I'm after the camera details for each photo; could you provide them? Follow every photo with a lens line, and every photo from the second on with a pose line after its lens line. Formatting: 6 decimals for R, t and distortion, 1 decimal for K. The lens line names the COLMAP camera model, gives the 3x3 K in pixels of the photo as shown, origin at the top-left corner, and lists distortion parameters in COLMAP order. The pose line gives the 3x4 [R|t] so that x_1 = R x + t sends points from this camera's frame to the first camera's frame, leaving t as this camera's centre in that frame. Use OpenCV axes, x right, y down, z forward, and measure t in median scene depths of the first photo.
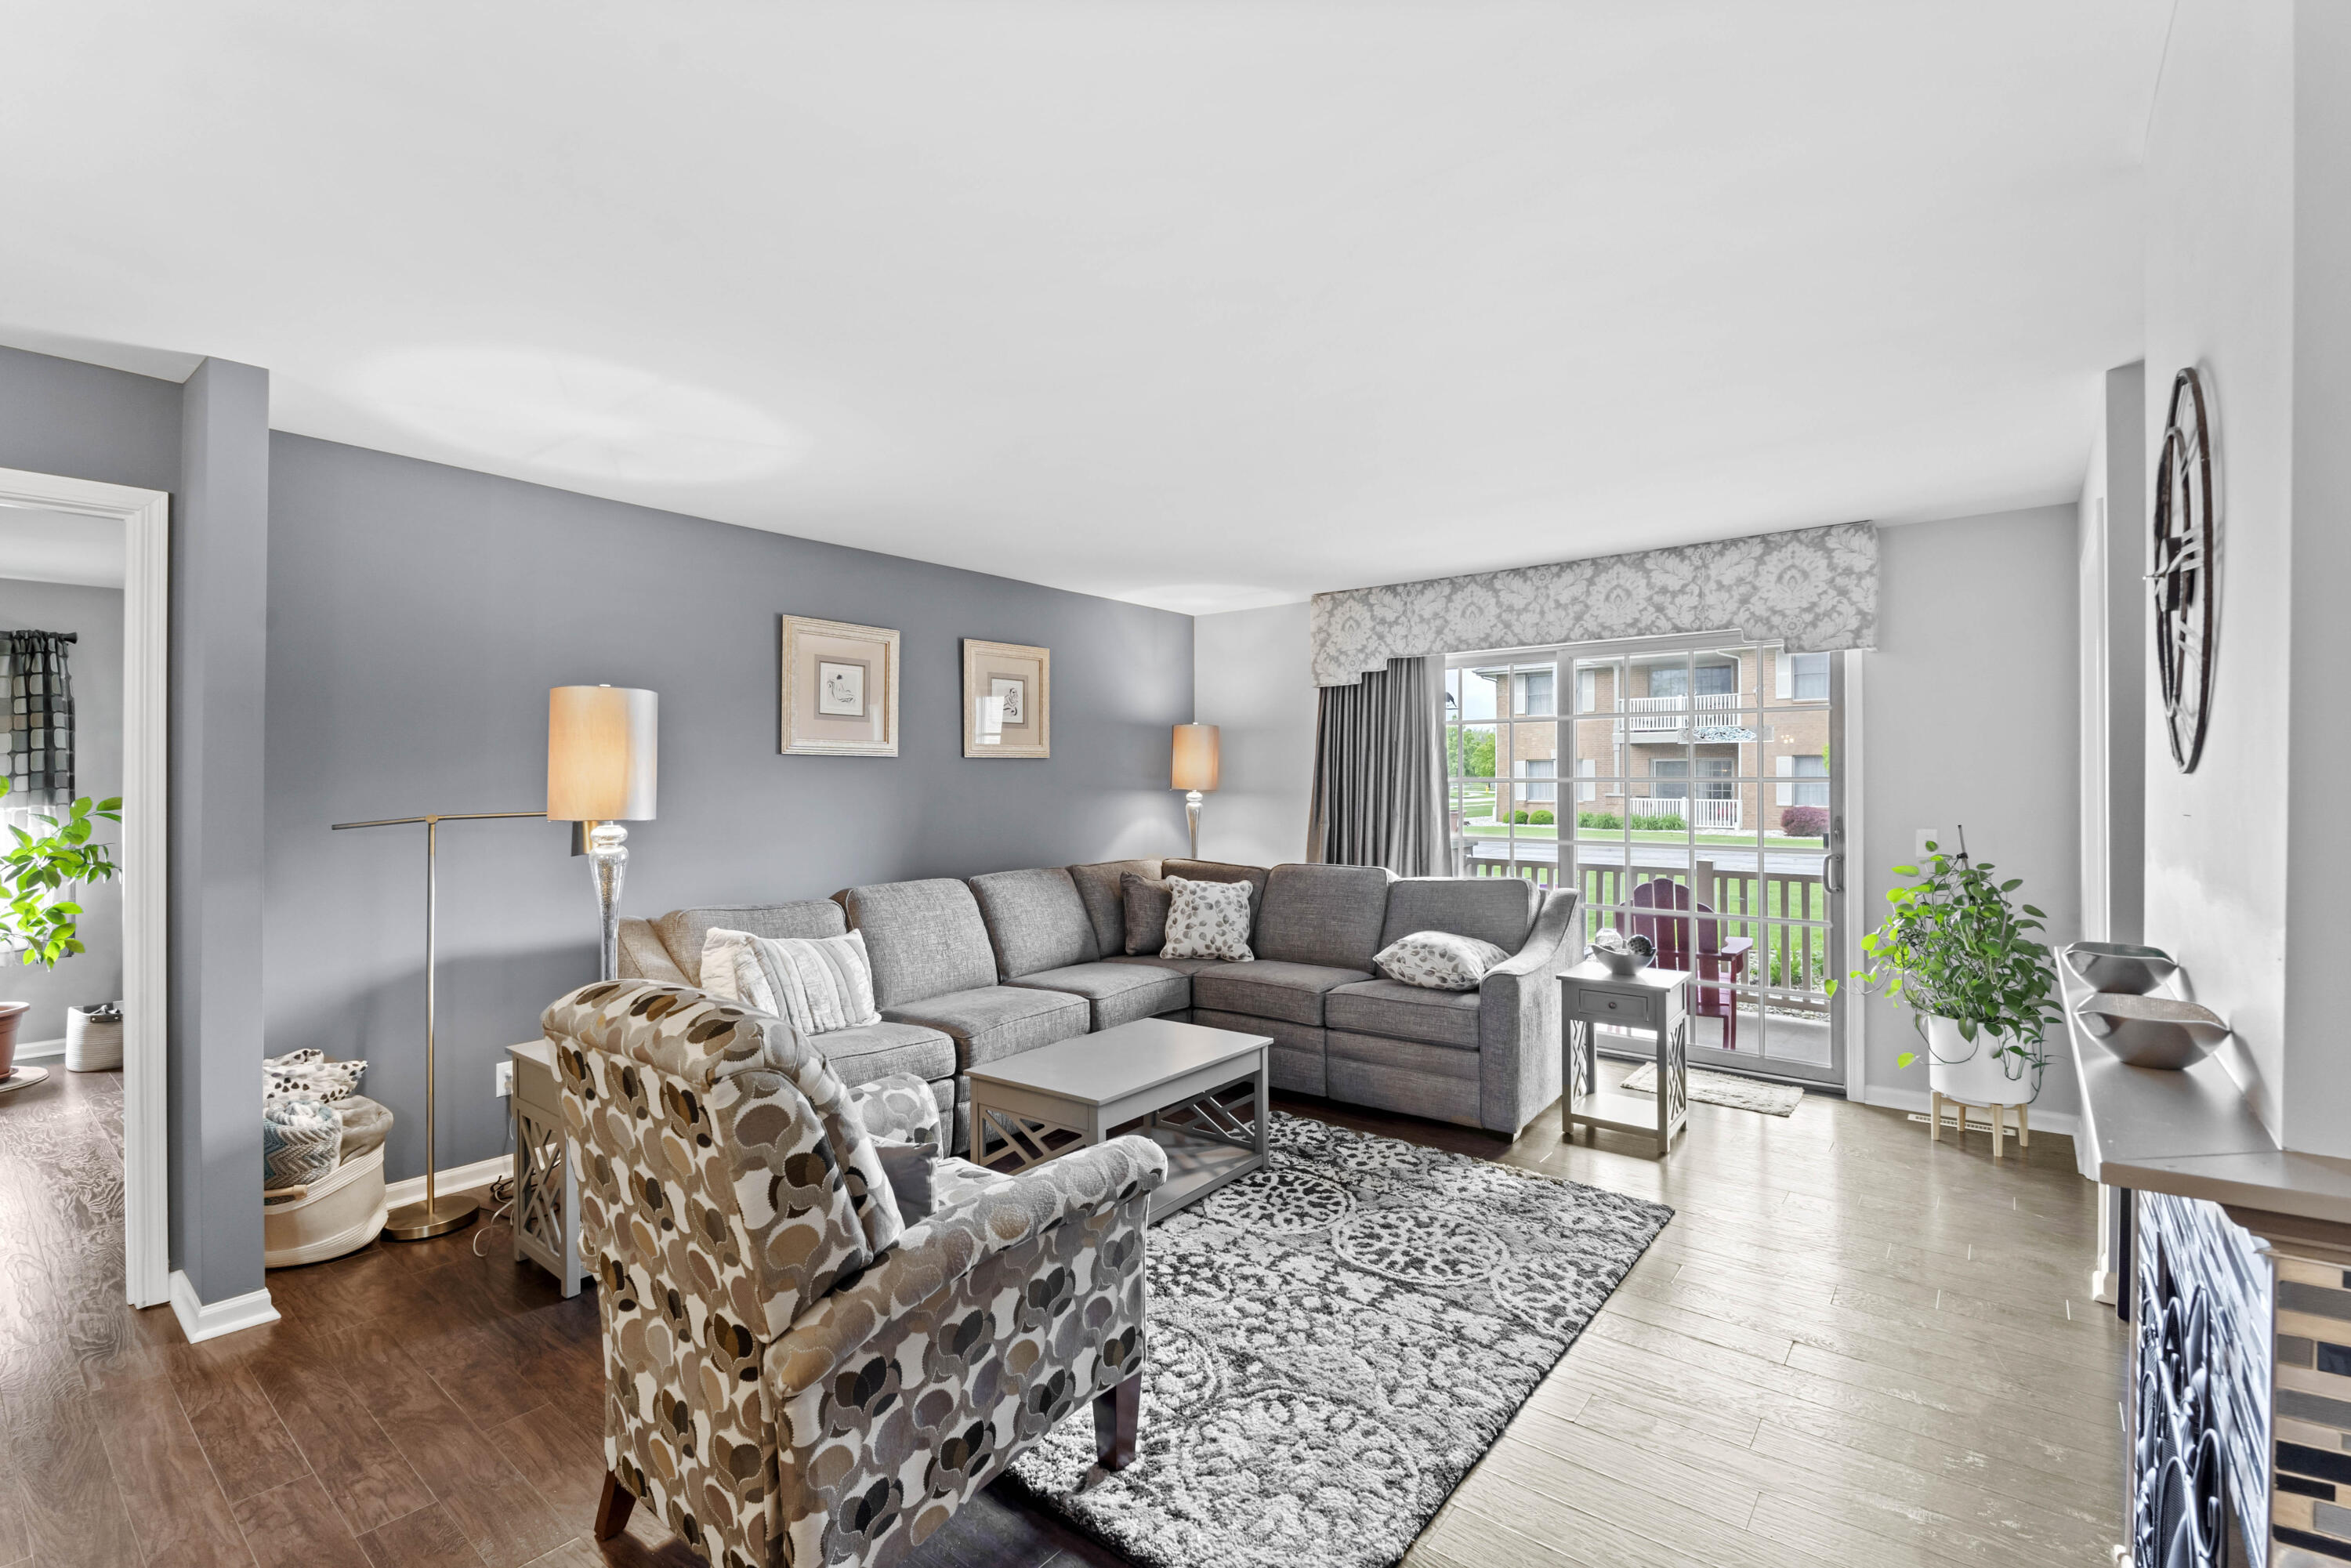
lens RADIAL K [[1055.2, 0, 1257.0], [0, 1055.2, 763.6], [0, 0, 1]] dist [0.007803, -0.003931]
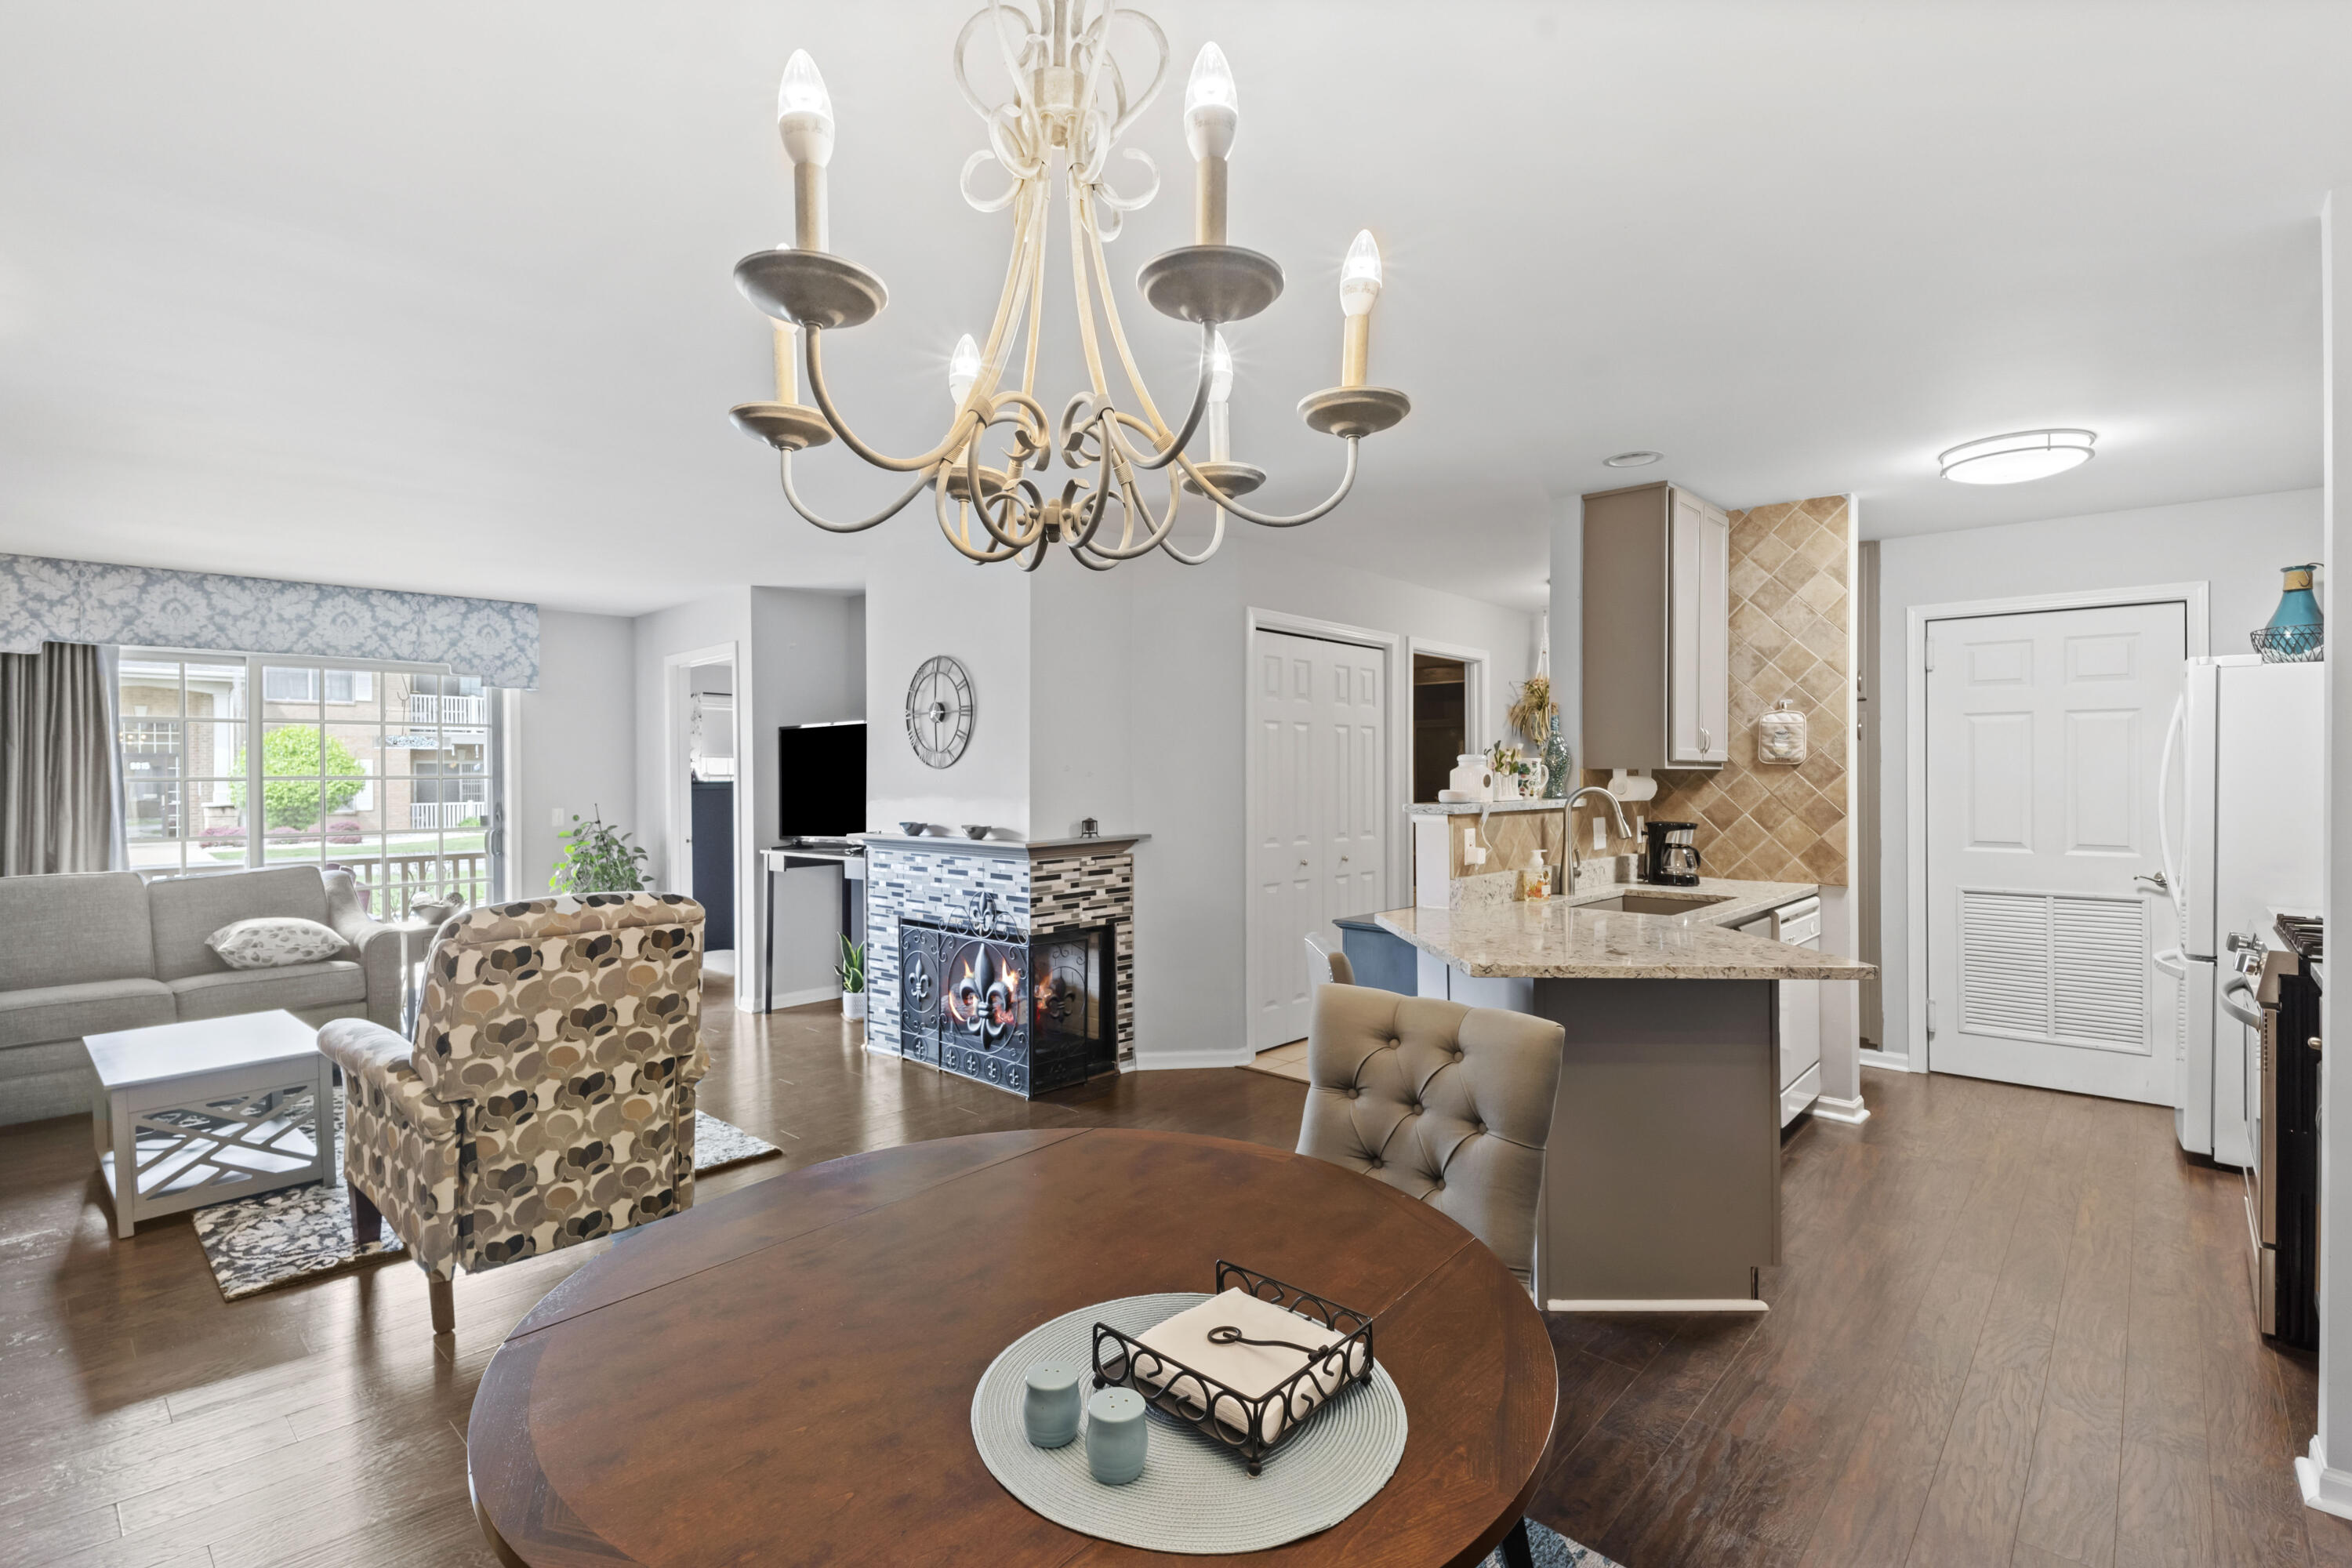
lens RADIAL K [[924.7, 0, 1146.5], [0, 924.7, 764.9], [0, 0, 1]] dist [0.014879, -0.003854]
pose [[0.075258, 0.009832, 0.997116, -0.733087], [-0.001795, 0.999951, -0.009724, 0.011569], [-0.997162, -0.001058, 0.075272, 0.033967]]
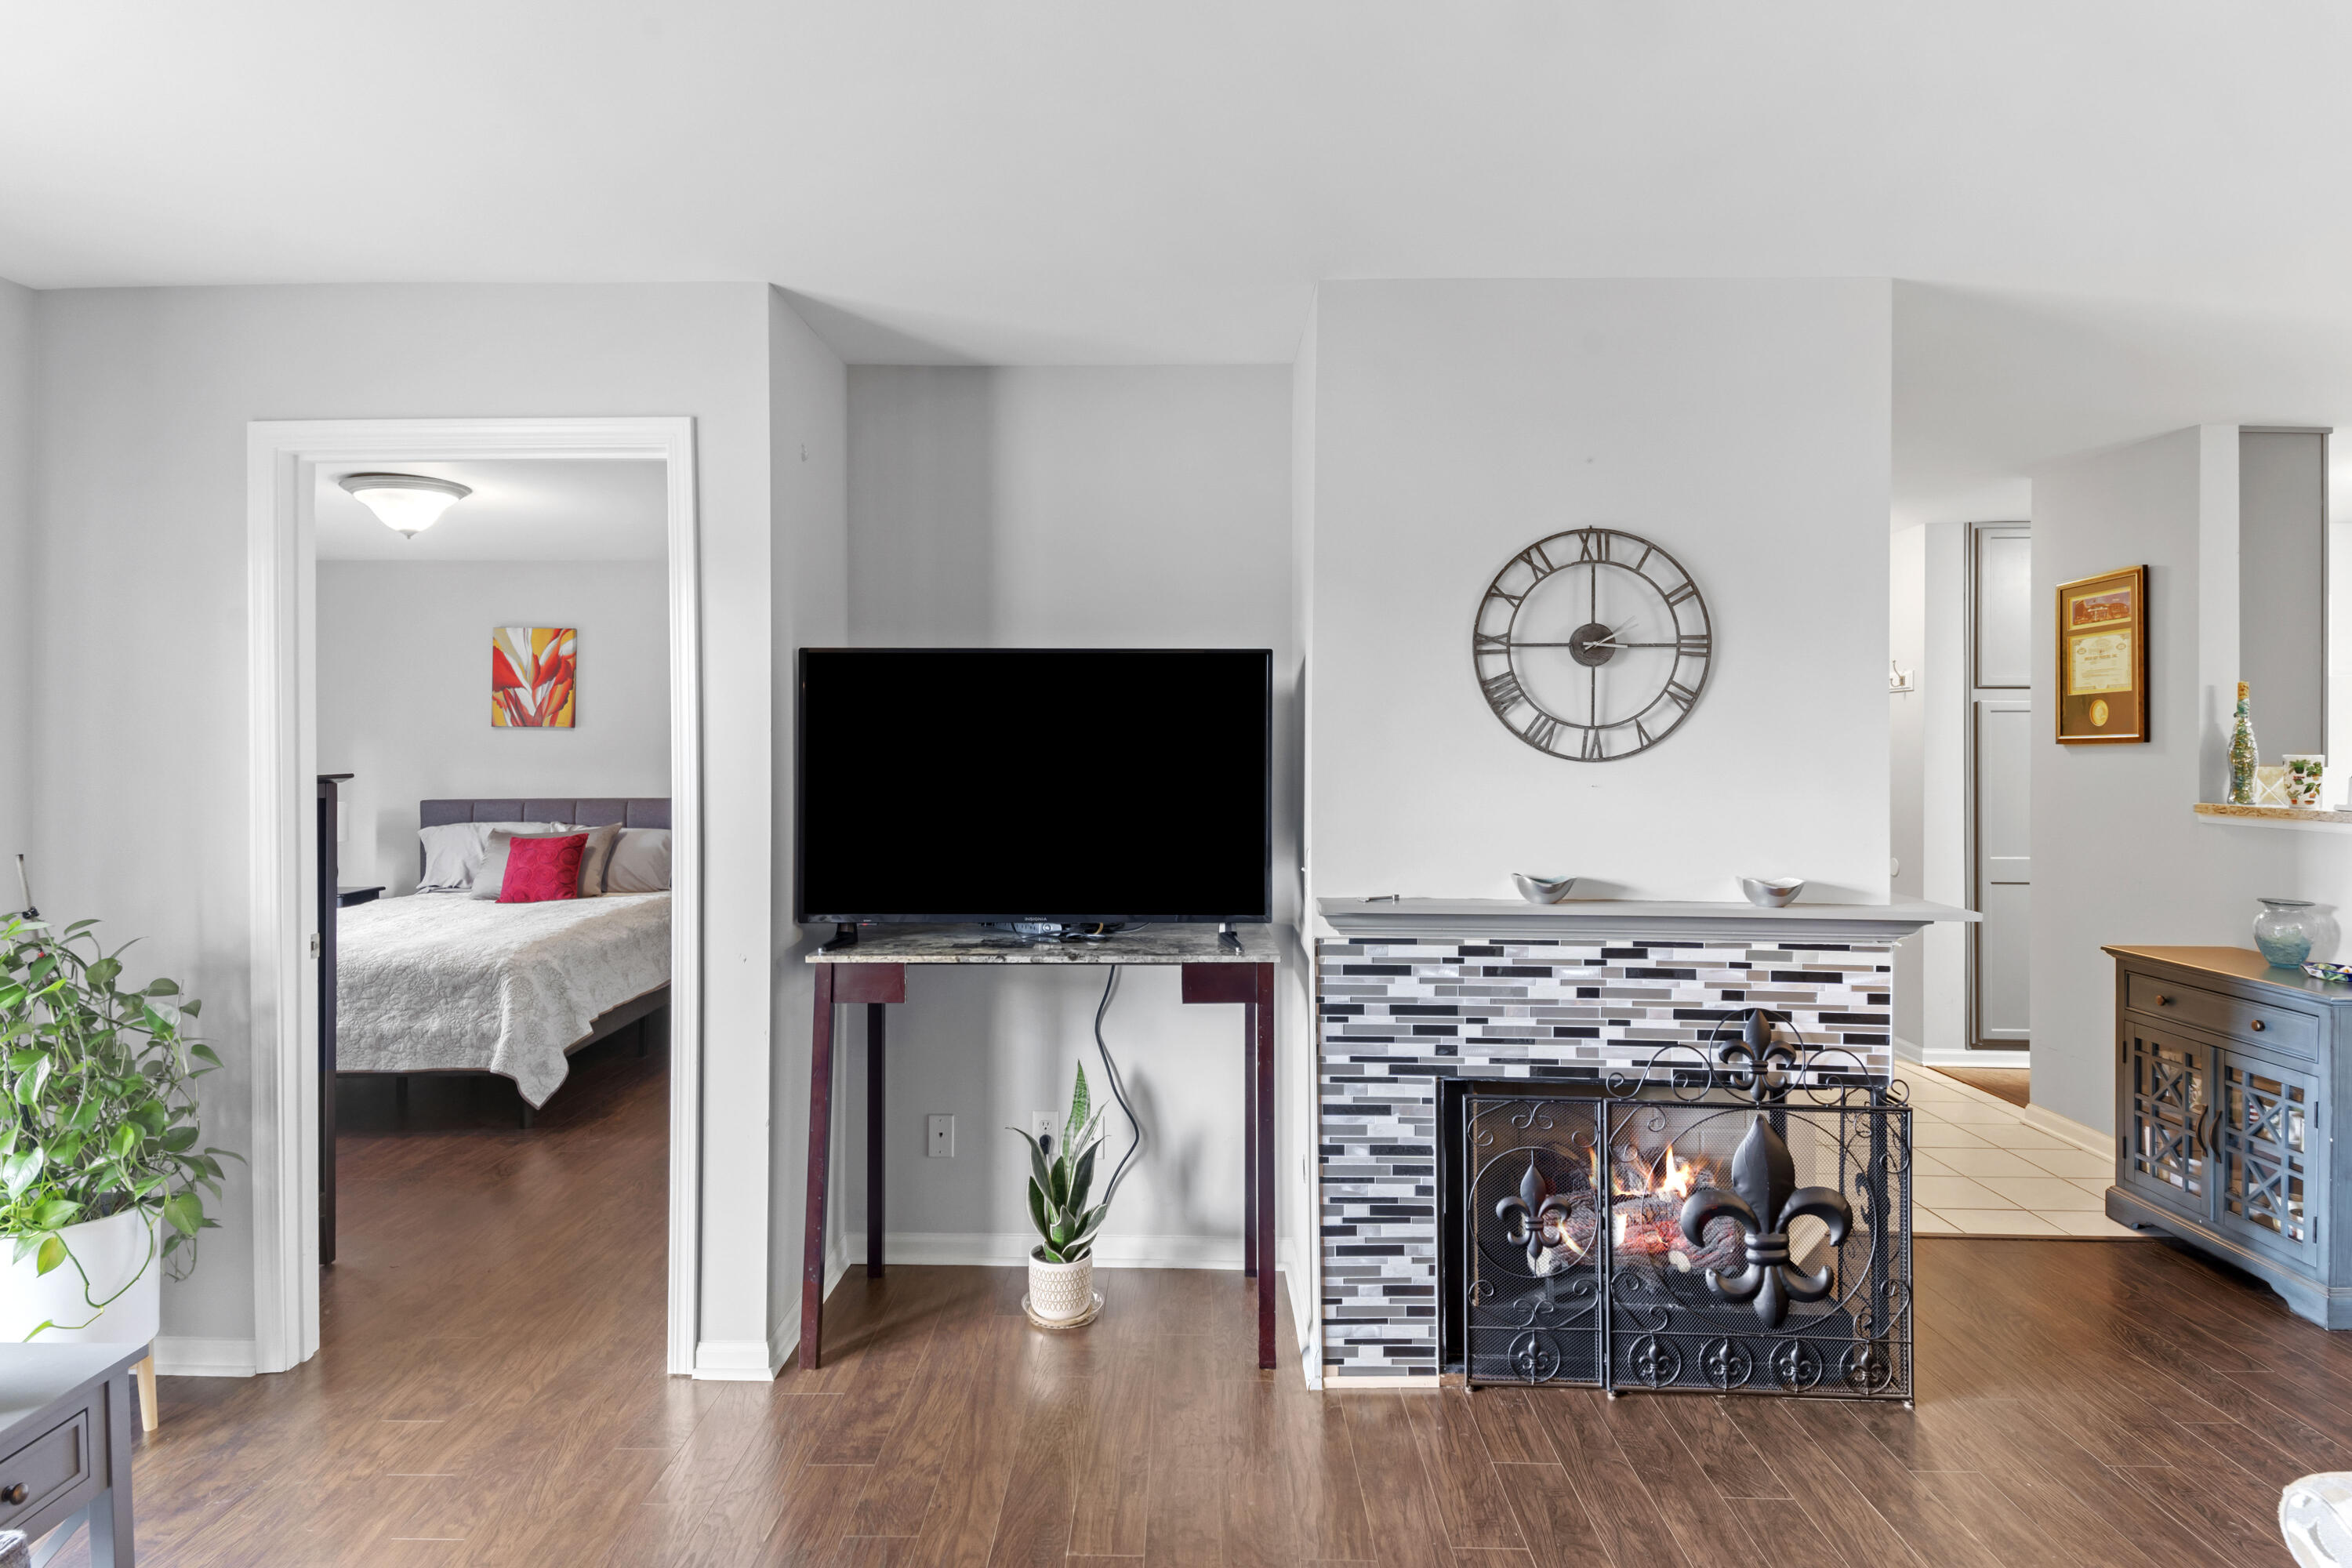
lens RADIAL K [[1192.5, 0, 1145.3], [0, 1192.5, 731.7], [0, 0, 1]] dist [0.032639, -0.010926]
pose [[-0.544025, 0.010799, 0.838999, -0.126334], [-0.008504, 0.999795, -0.018382, 0.004100], [-0.839026, -0.017135, -0.543822, 0.906186]]
